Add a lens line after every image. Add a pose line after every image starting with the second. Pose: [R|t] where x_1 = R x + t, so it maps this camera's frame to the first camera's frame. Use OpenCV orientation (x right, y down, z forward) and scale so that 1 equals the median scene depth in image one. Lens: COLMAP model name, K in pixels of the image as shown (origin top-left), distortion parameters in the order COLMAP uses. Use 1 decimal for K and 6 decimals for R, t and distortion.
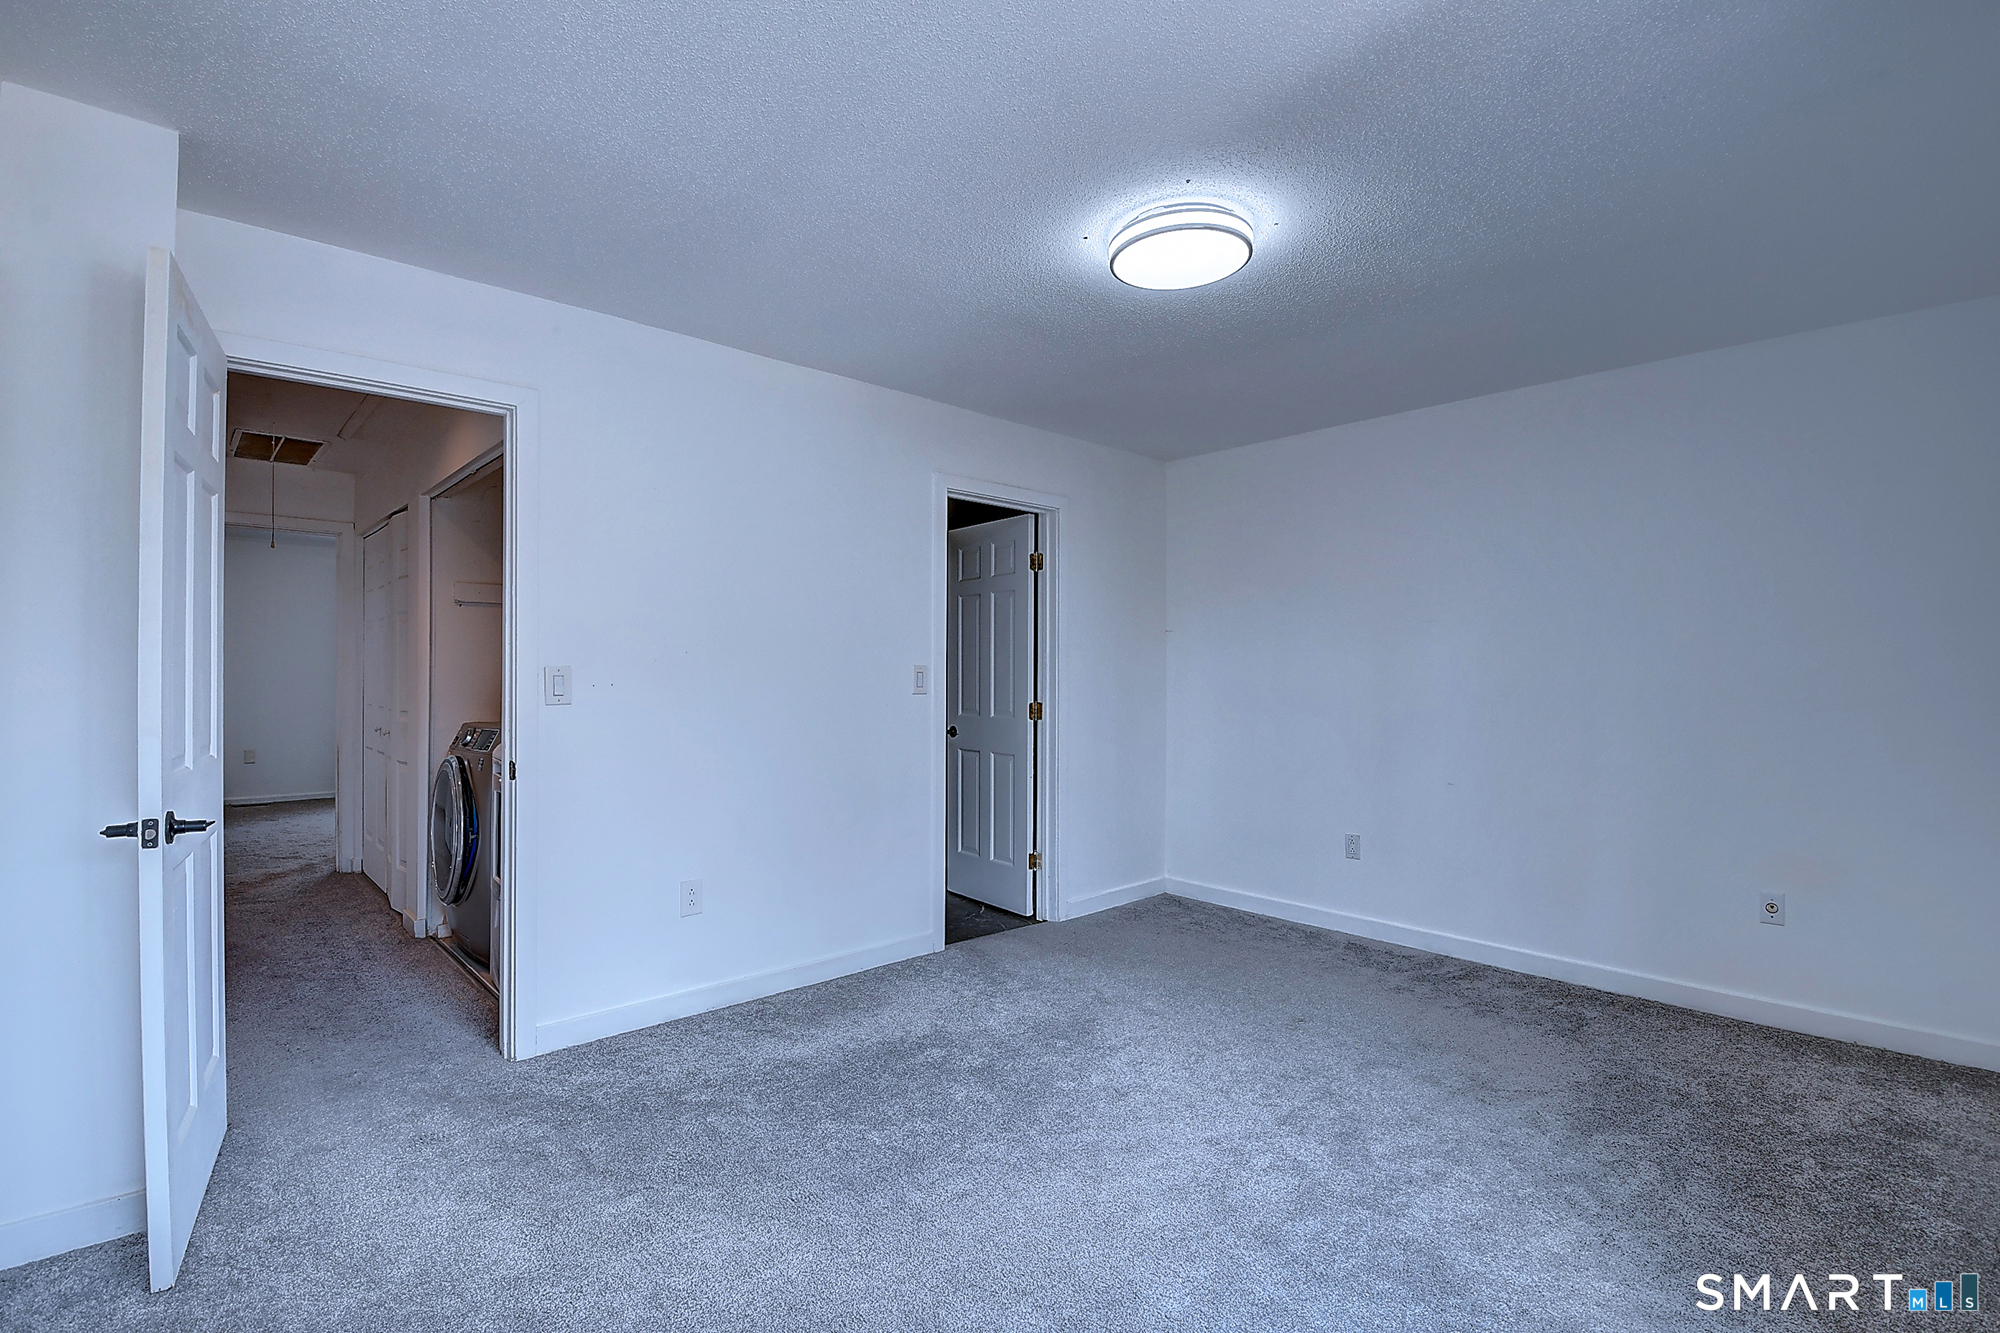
lens RADIAL K [[916.7, 0, 981.9], [0, 916.7, 669.3], [0, 0, 1]] dist [0.023313, -0.031269]
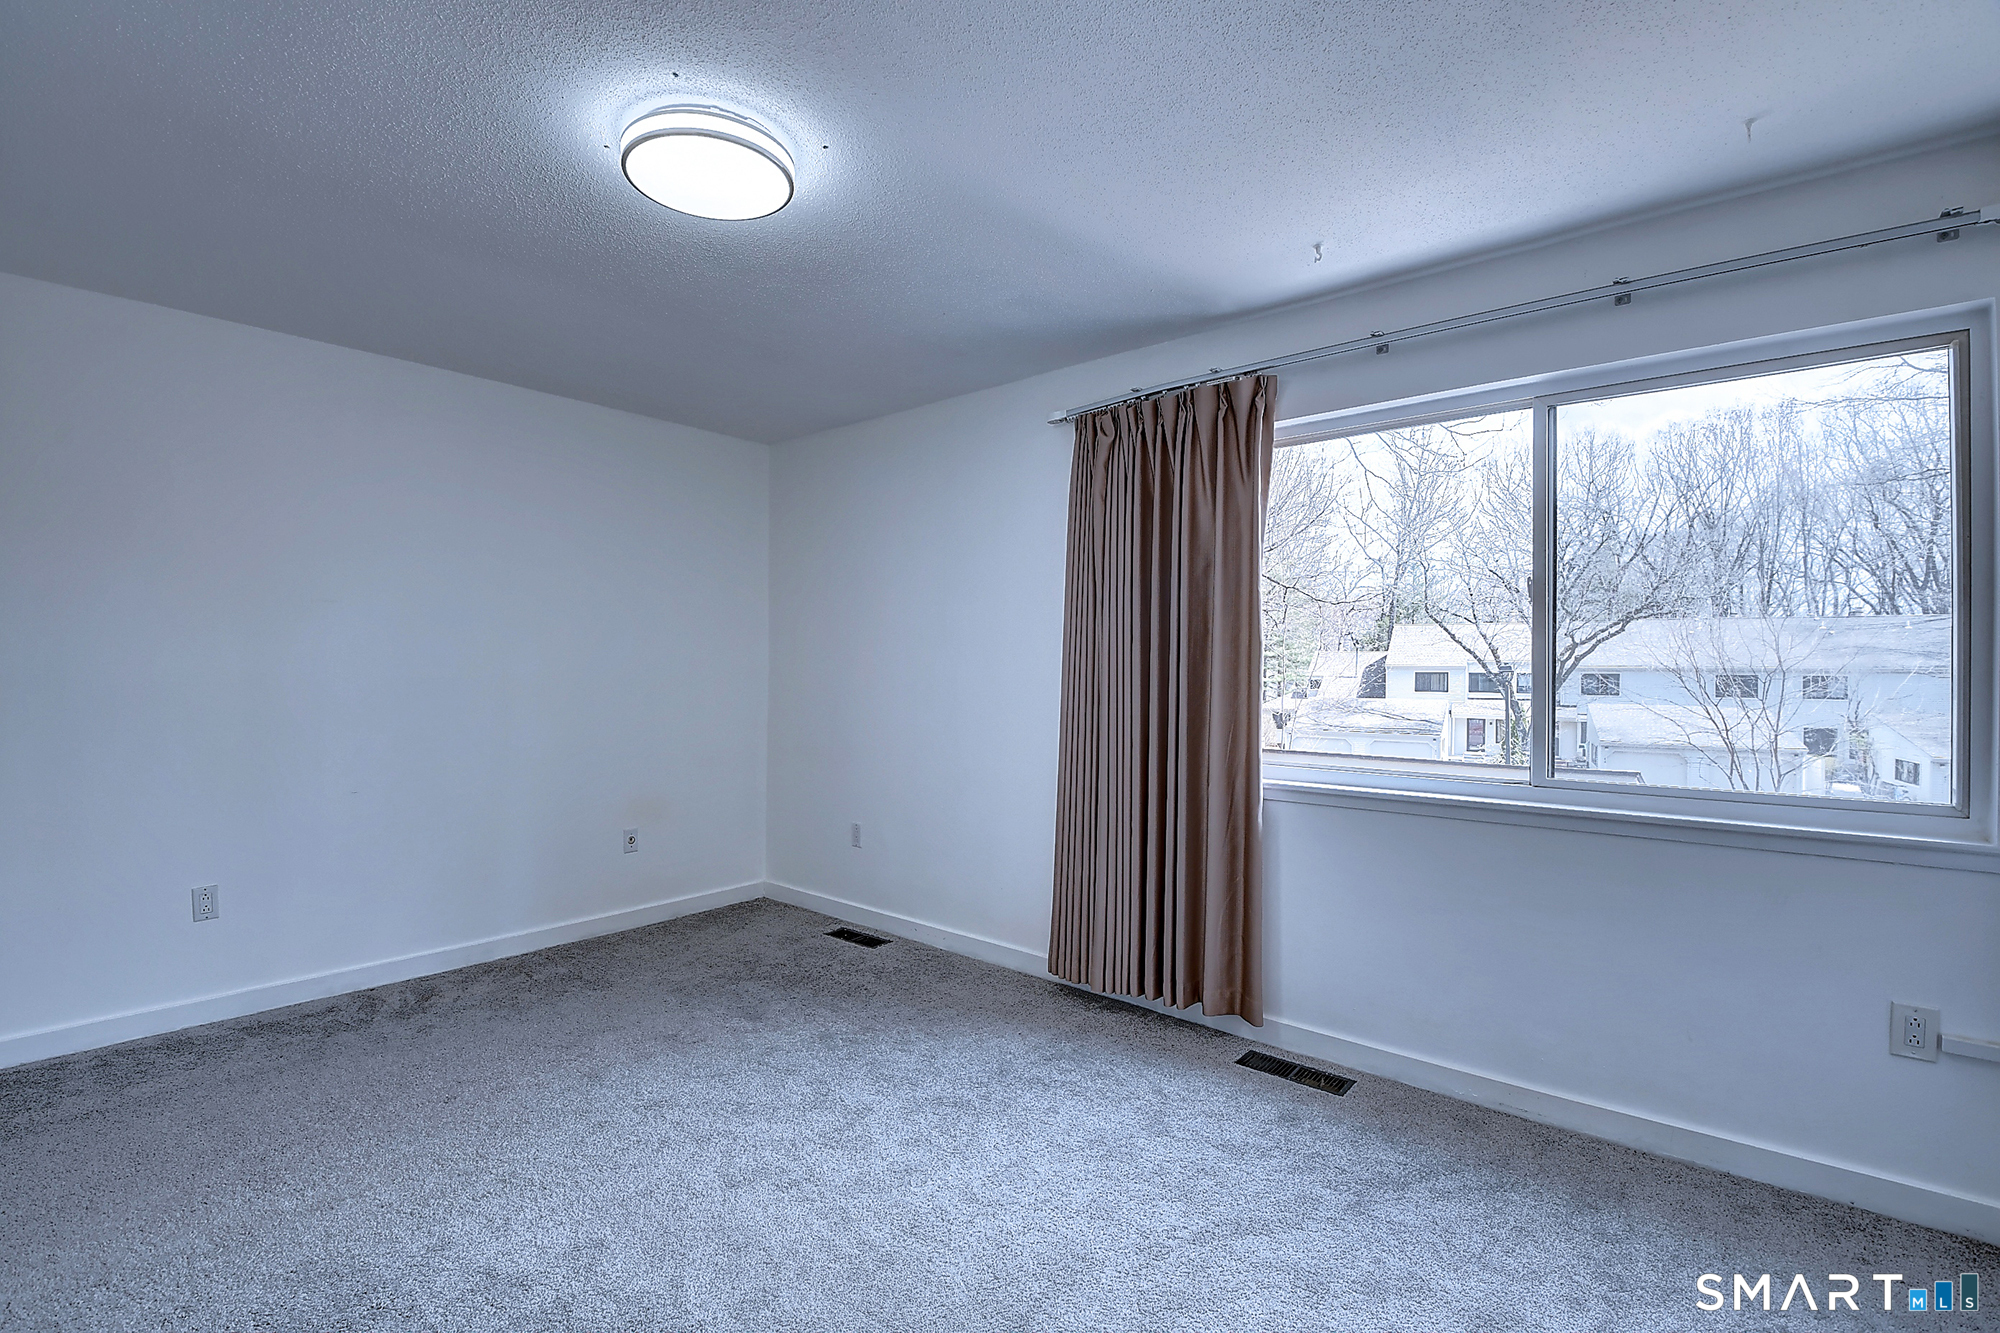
lens RADIAL K [[882.5, 0, 978.4], [0, 882.5, 669.2], [0, 0, 1]] dist [-0.002563, -0.012547]
pose [[-0.121940, -0.004375, 0.992528, -0.407429], [-0.006087, 0.999975, 0.003660, 0.003647], [-0.992519, -0.005595, -0.121963, 0.565098]]
